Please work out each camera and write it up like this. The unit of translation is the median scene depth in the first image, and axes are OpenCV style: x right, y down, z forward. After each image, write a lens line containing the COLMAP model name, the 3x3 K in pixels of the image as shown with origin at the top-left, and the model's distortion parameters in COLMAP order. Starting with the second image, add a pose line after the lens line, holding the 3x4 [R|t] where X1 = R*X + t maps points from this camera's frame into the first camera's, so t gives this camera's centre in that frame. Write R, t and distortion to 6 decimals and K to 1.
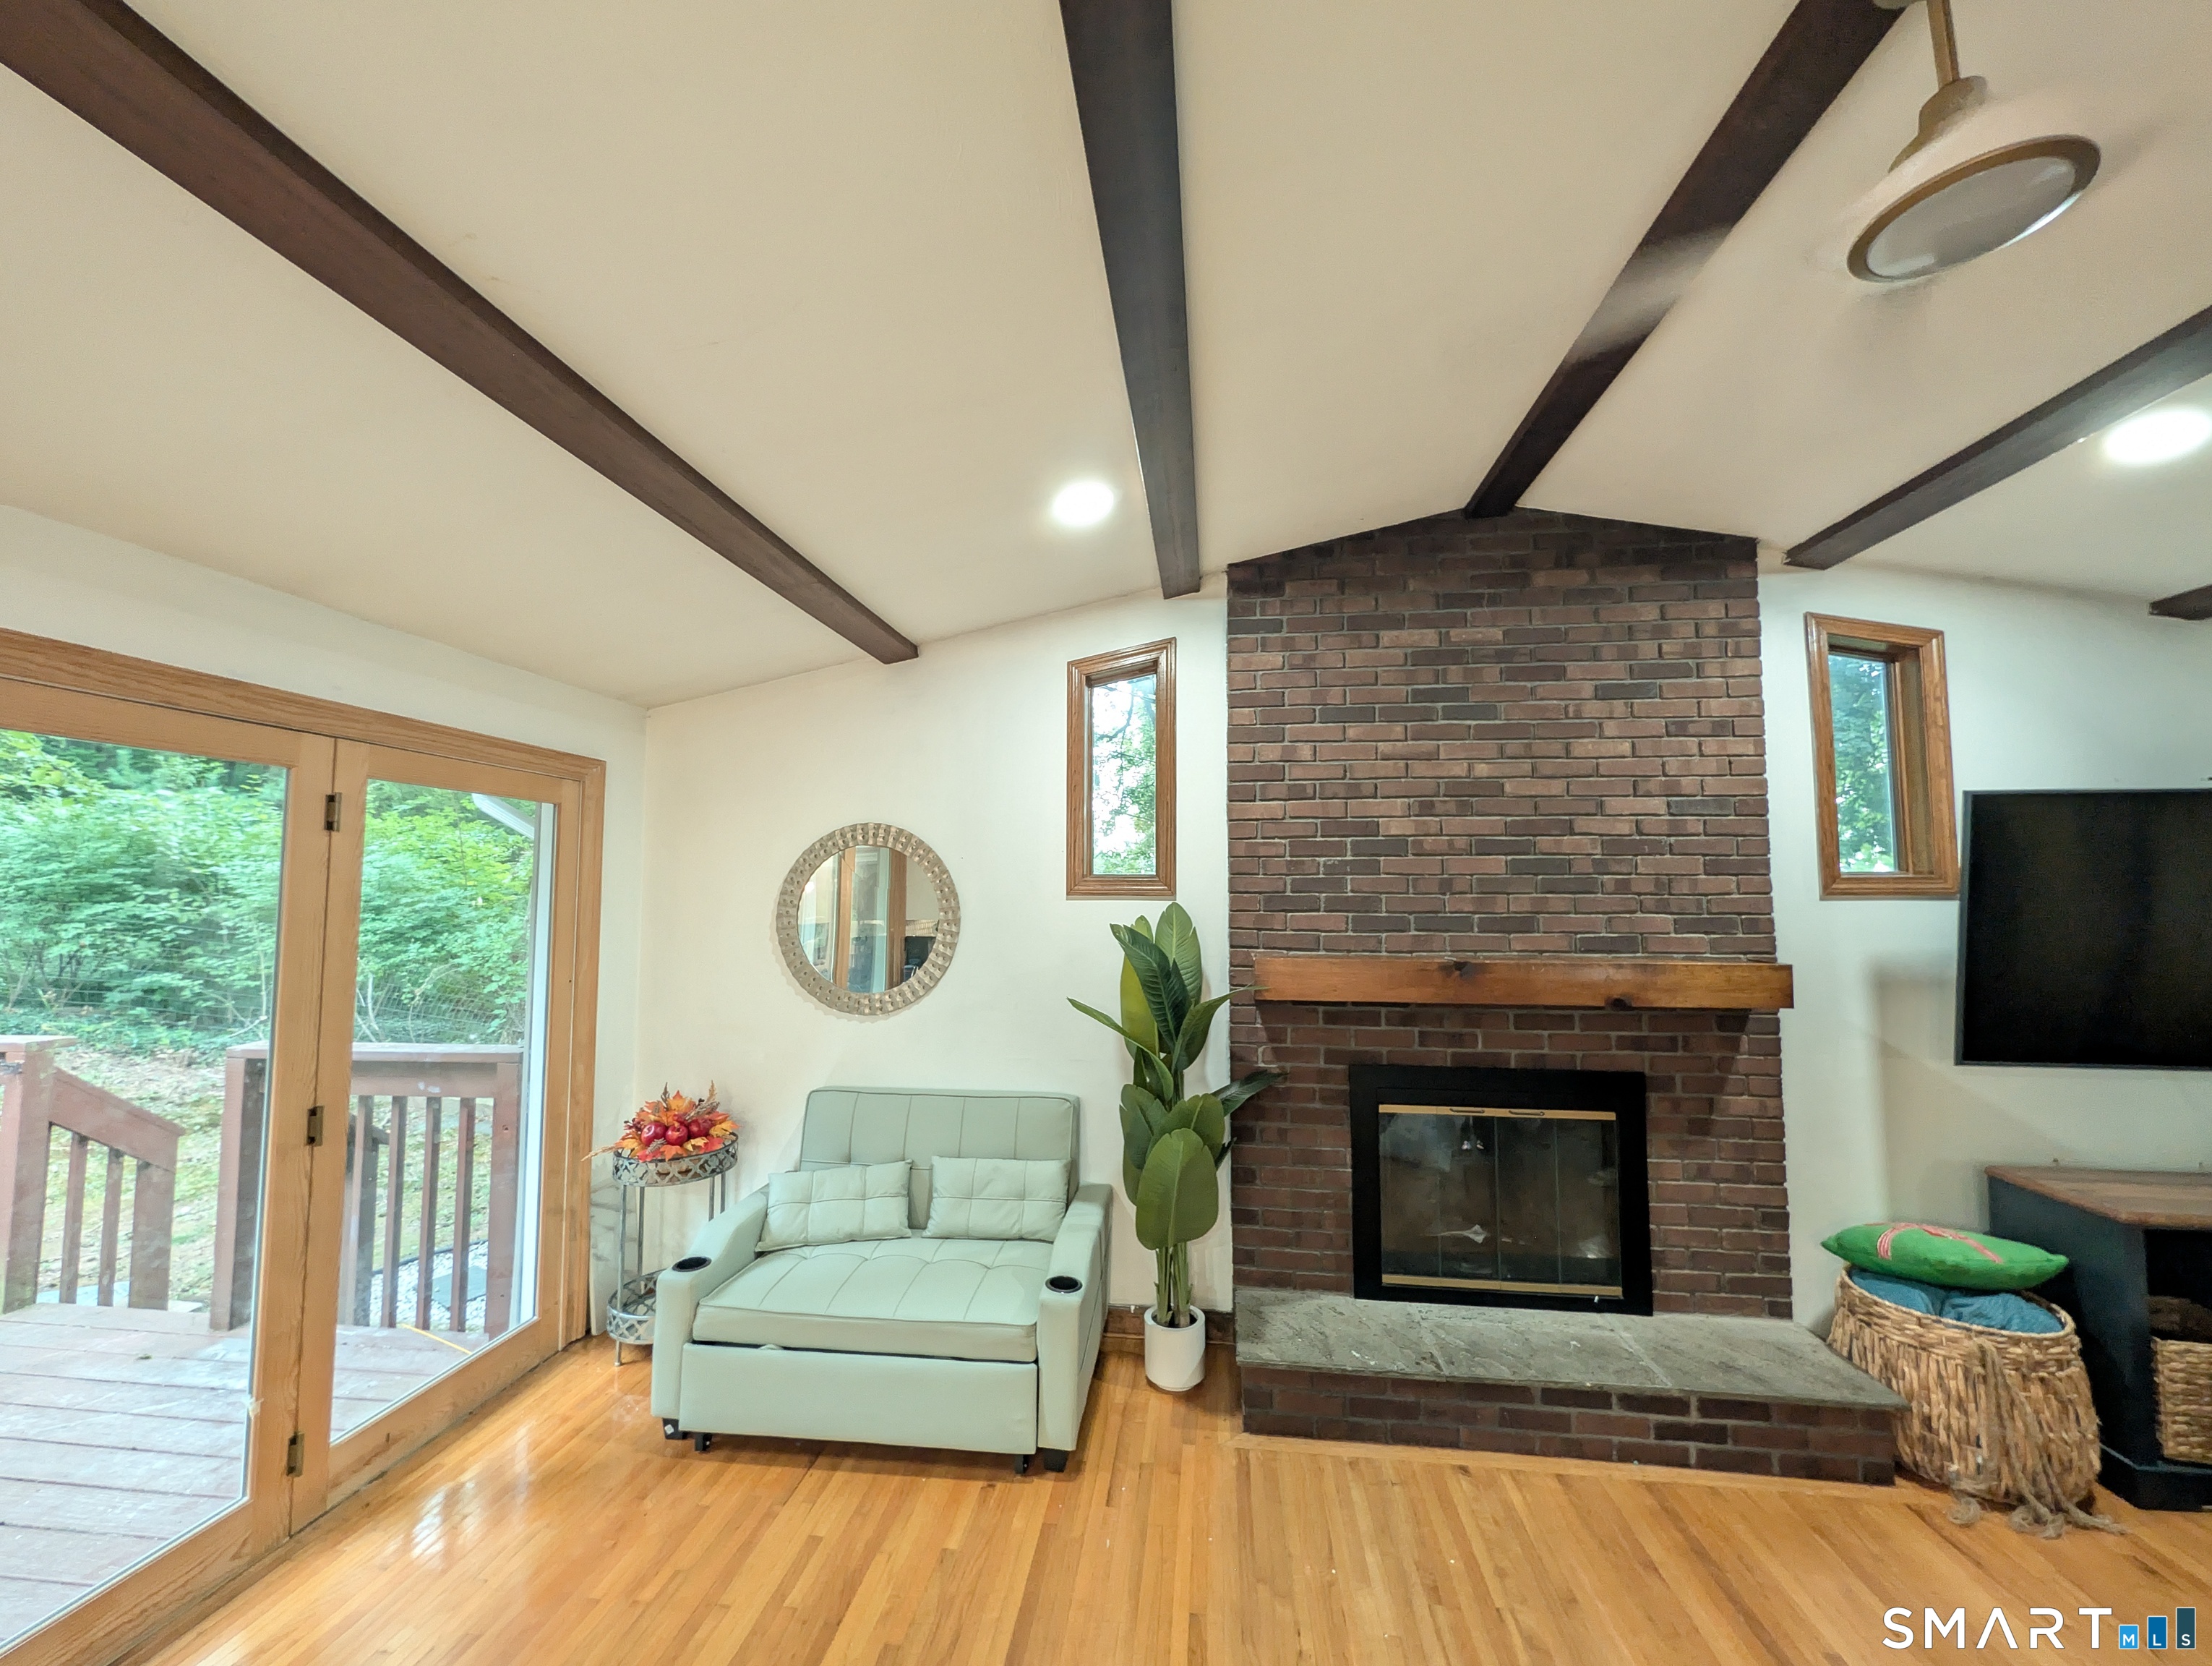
lens RADIAL K [[865.3, 0, 1106.4], [0, 865.3, 829.2], [0, 0, 1]] dist [-0.000309, -0.000171]
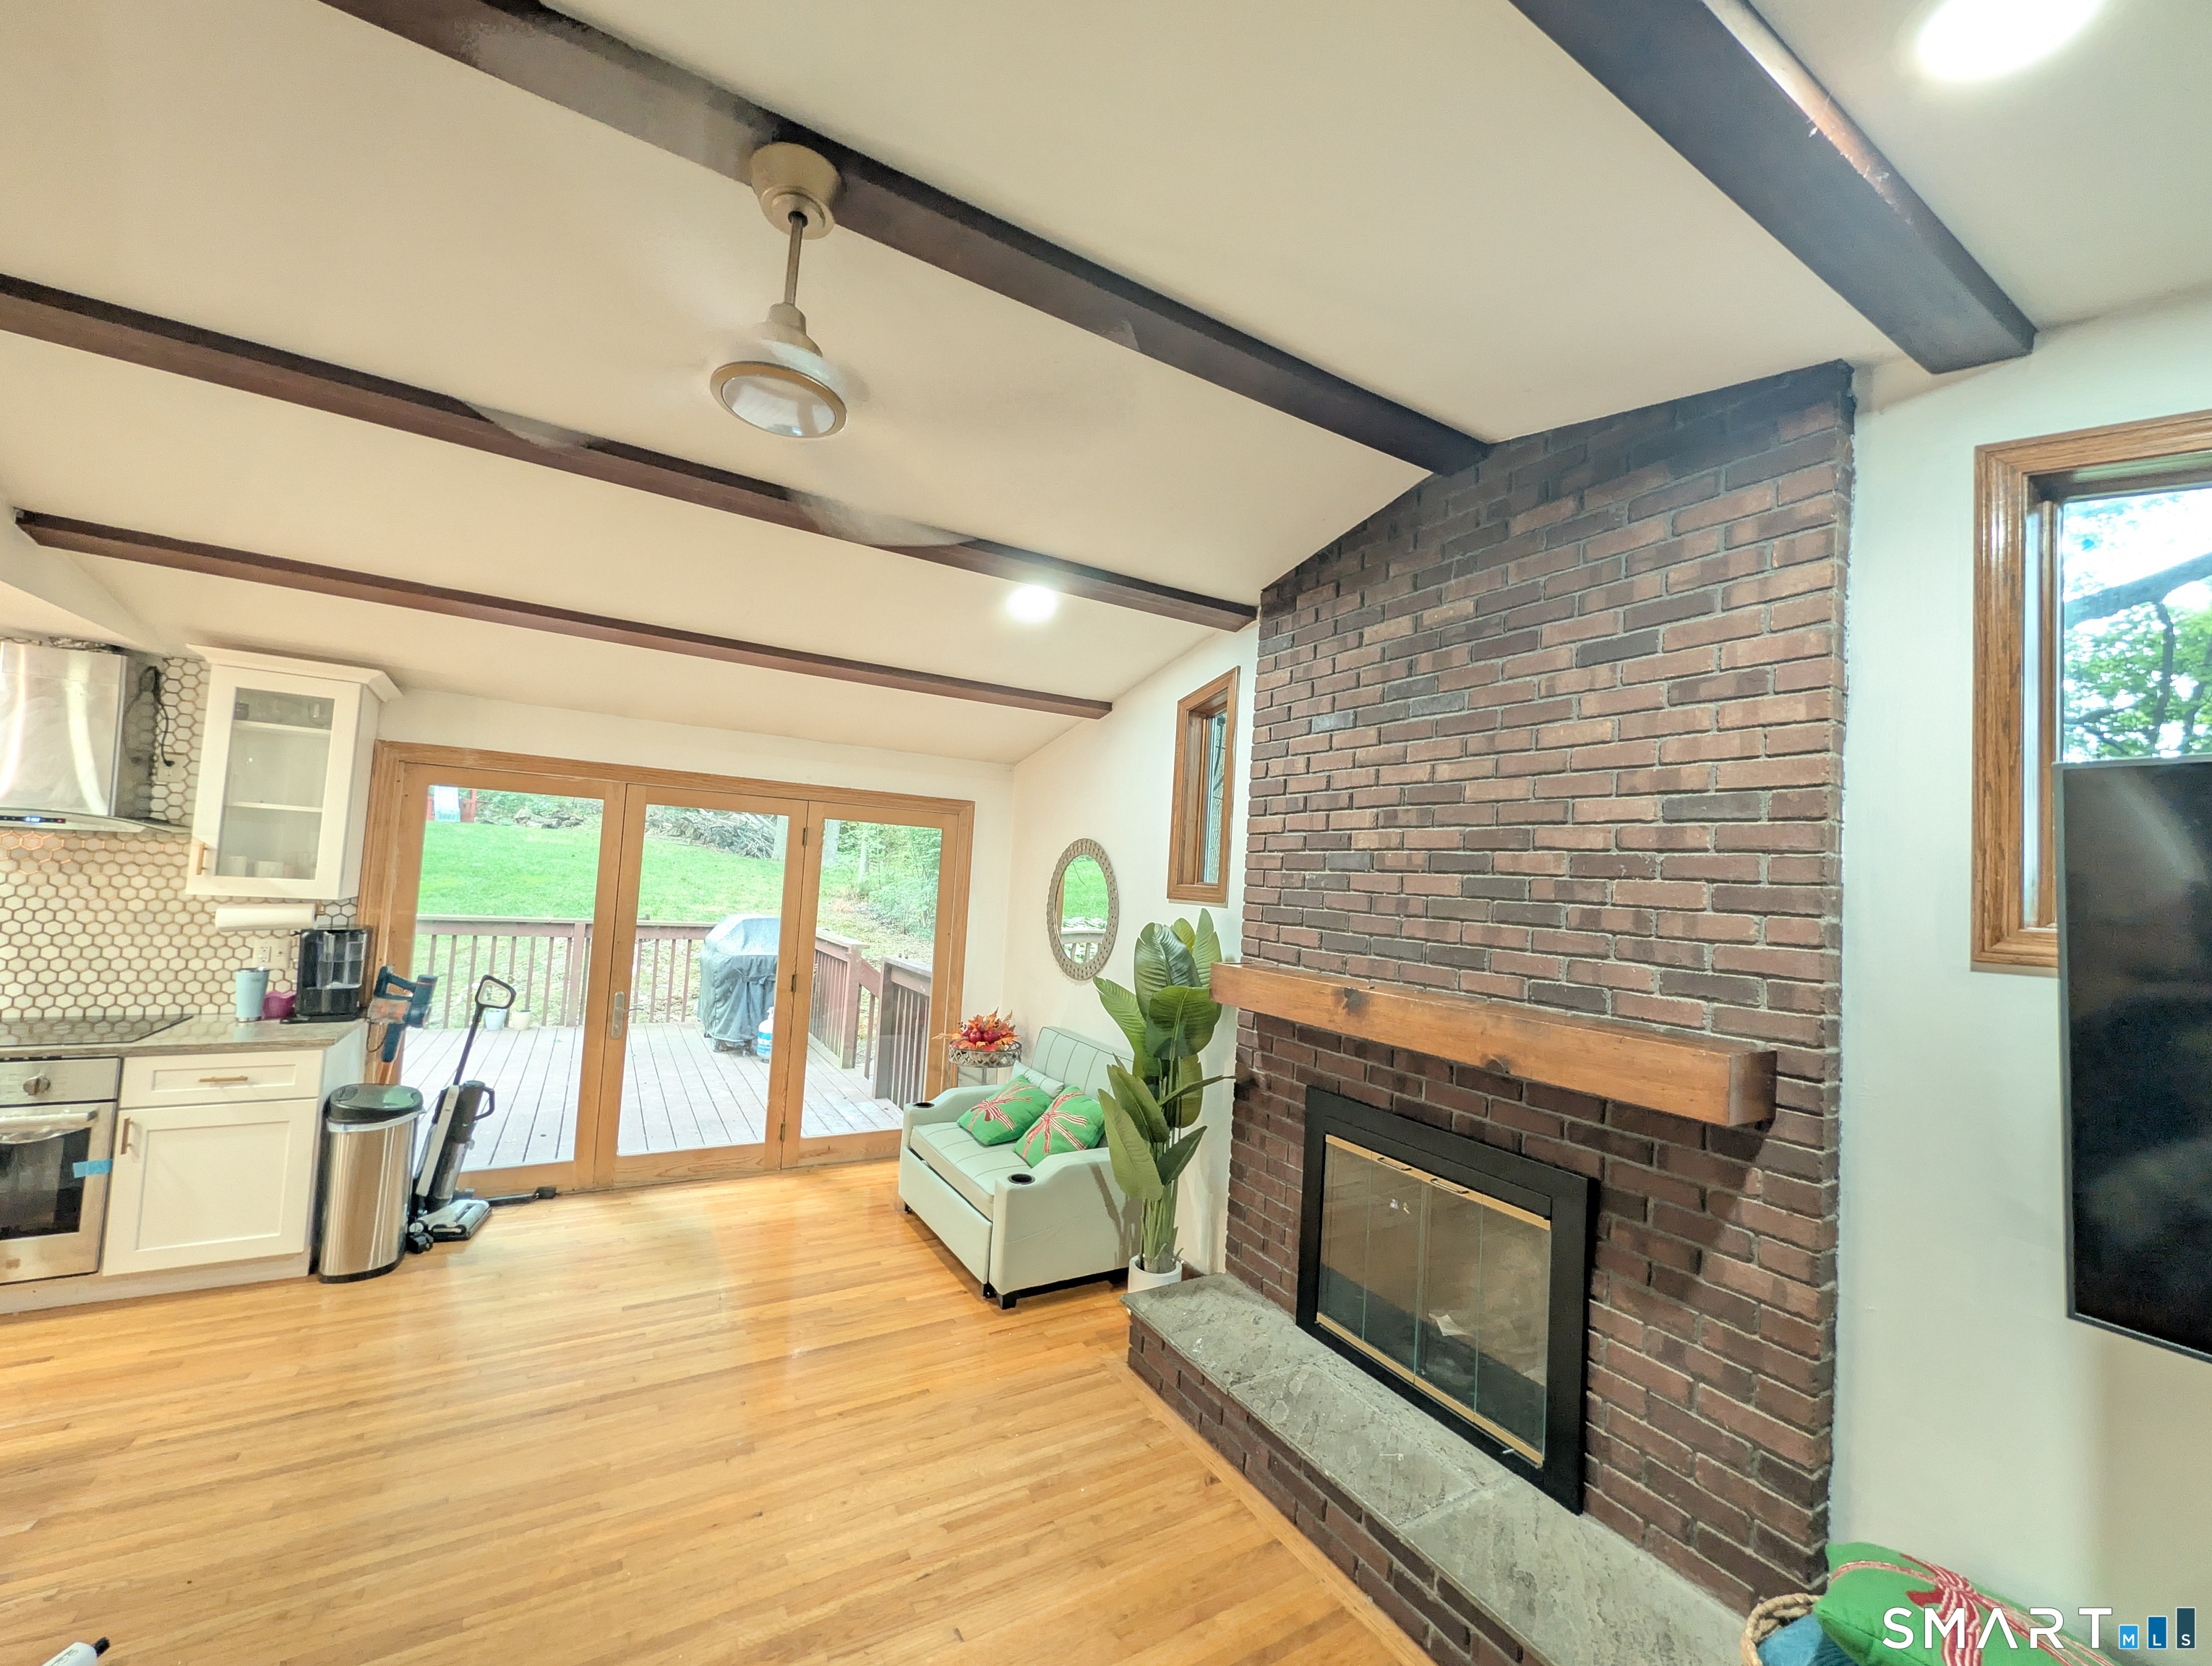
lens RADIAL K [[868.0, 0, 1107.3], [0, 868.0, 837.5], [0, 0, 1]] dist [0.002423, 0.000156]
pose [[0.607411, -0.006417, -0.794362, 0.921278], [-0.002350, 0.999948, -0.009875, 0.004442], [0.794384, 0.007865, 0.607365, 0.228965]]
